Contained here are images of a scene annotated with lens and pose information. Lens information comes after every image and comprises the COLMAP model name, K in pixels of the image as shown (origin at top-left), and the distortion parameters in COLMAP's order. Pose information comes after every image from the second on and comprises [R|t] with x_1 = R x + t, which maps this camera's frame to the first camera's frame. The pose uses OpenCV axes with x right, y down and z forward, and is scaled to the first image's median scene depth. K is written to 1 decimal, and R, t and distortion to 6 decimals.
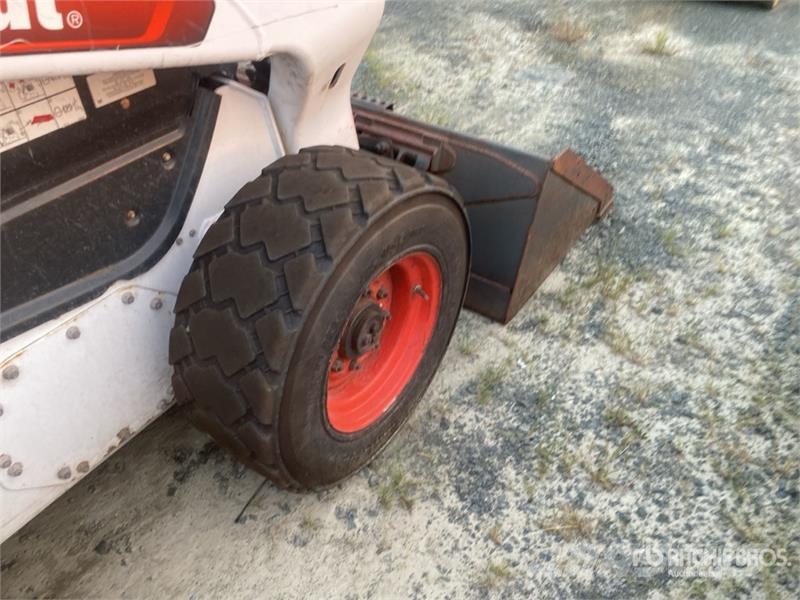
lens RADIAL K [[604.7, 0, 386.8], [0, 604.7, 313.3], [0, 0, 1]] dist [0.053121, -0.065972]
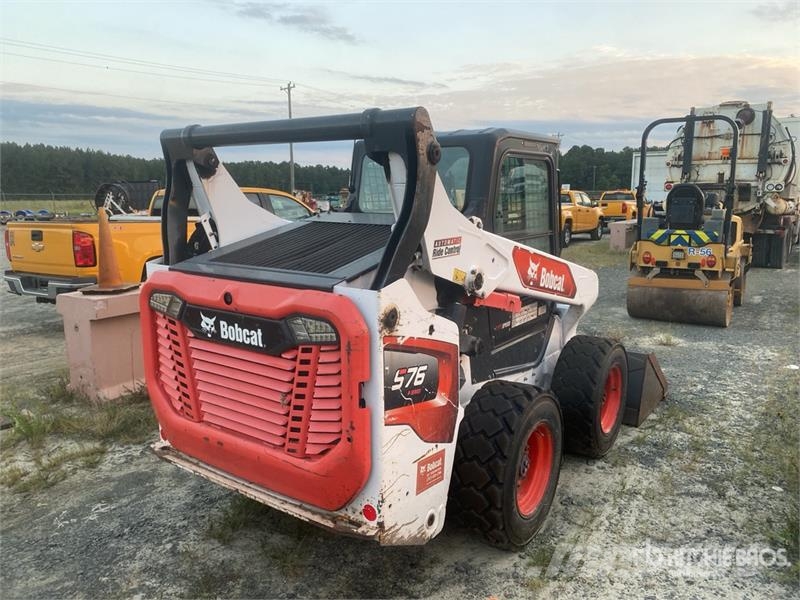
lens RADIAL K [[614.0, 0, 402.7], [0, 614.0, 301.3], [0, 0, 1]] dist [0.037729, -0.038046]
pose [[0.999804, 0.014723, 0.013229, -0.923240], [-0.005579, 0.850885, -0.525323, 1.075834], [-0.018991, 0.525146, 0.850800, -1.530732]]
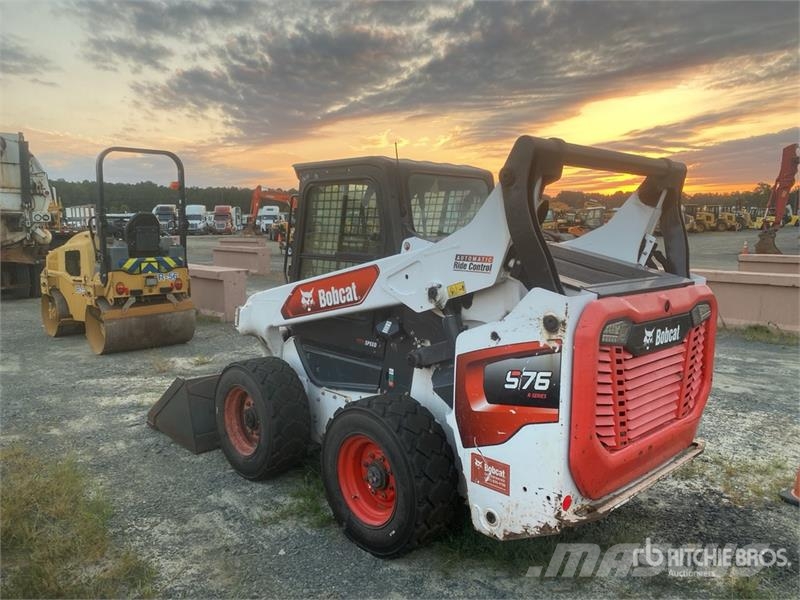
lens RADIAL K [[614.0, 0, 402.7], [0, 614.0, 301.3], [0, 0, 1]] dist [0.037729, -0.038046]
pose [[0.175629, -0.106552, 0.978673, -3.312402], [0.654774, 0.754999, -0.035304, -0.248743], [-0.735136, 0.647011, 0.202368, 0.064042]]
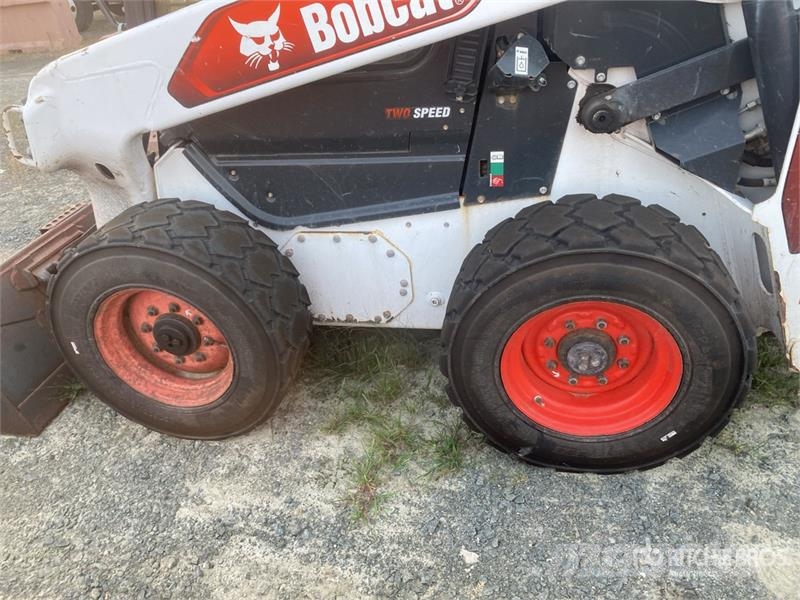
lens RADIAL K [[608.9, 0, 397.8], [0, 608.9, 301.0], [0, 0, 1]] dist [0.012101, -0.006672]
pose [[-0.416456, -0.440040, 0.795569, -2.049427], [0.685752, 0.422495, 0.592658, -0.845404], [-0.596916, 0.792378, 0.125807, 0.908999]]
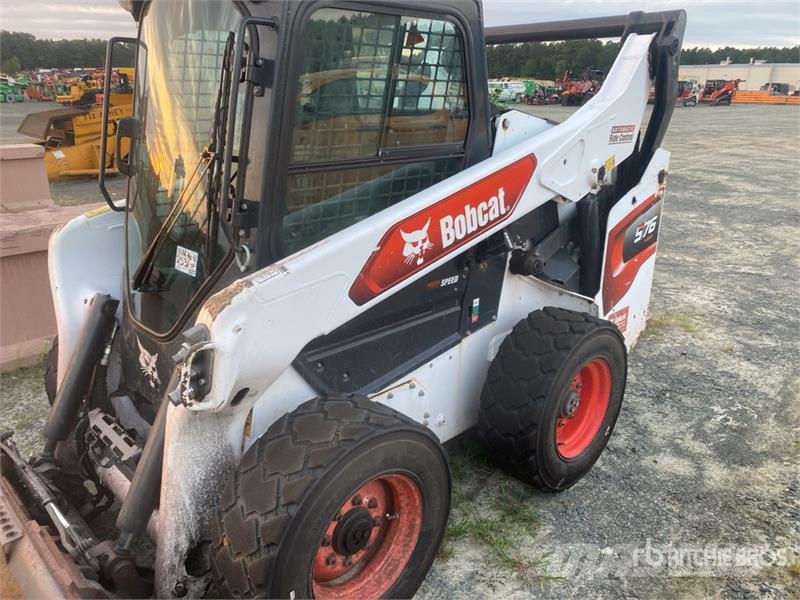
lens RADIAL K [[613.5, 0, 393.2], [0, 613.5, 304.6], [0, 0, 1]] dist [0.016745, -0.007538]
pose [[-0.984217, -0.045672, 0.170969, -1.168957], [0.128422, 0.480378, 0.867609, -1.665816], [-0.121755, 0.875872, -0.466931, 1.559217]]
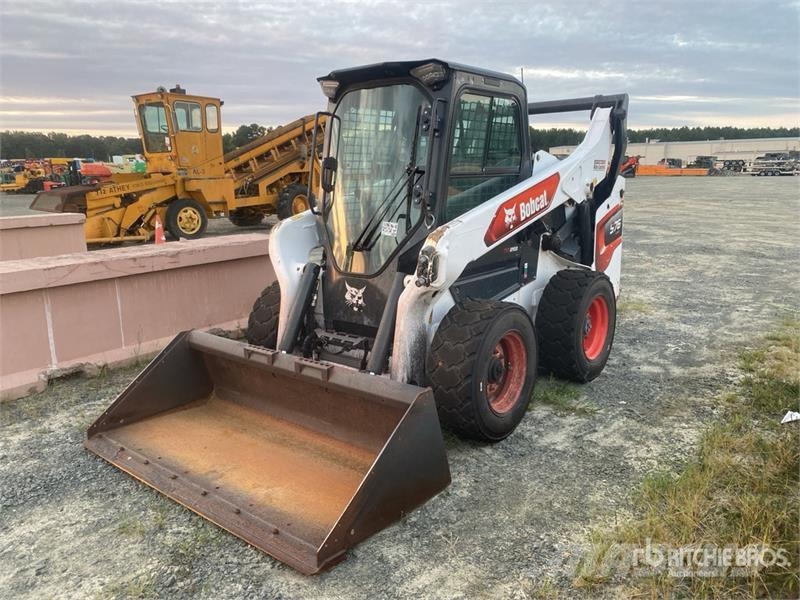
lens RADIAL K [[608.9, 0, 397.8], [0, 608.9, 301.0], [0, 0, 1]] dist [0.012101, -0.006672]
pose [[-0.997574, 0.024063, 0.065319, -0.701610], [0.067098, 0.582224, 0.810255, -2.332539], [-0.018533, 0.812672, -0.582426, 2.472456]]
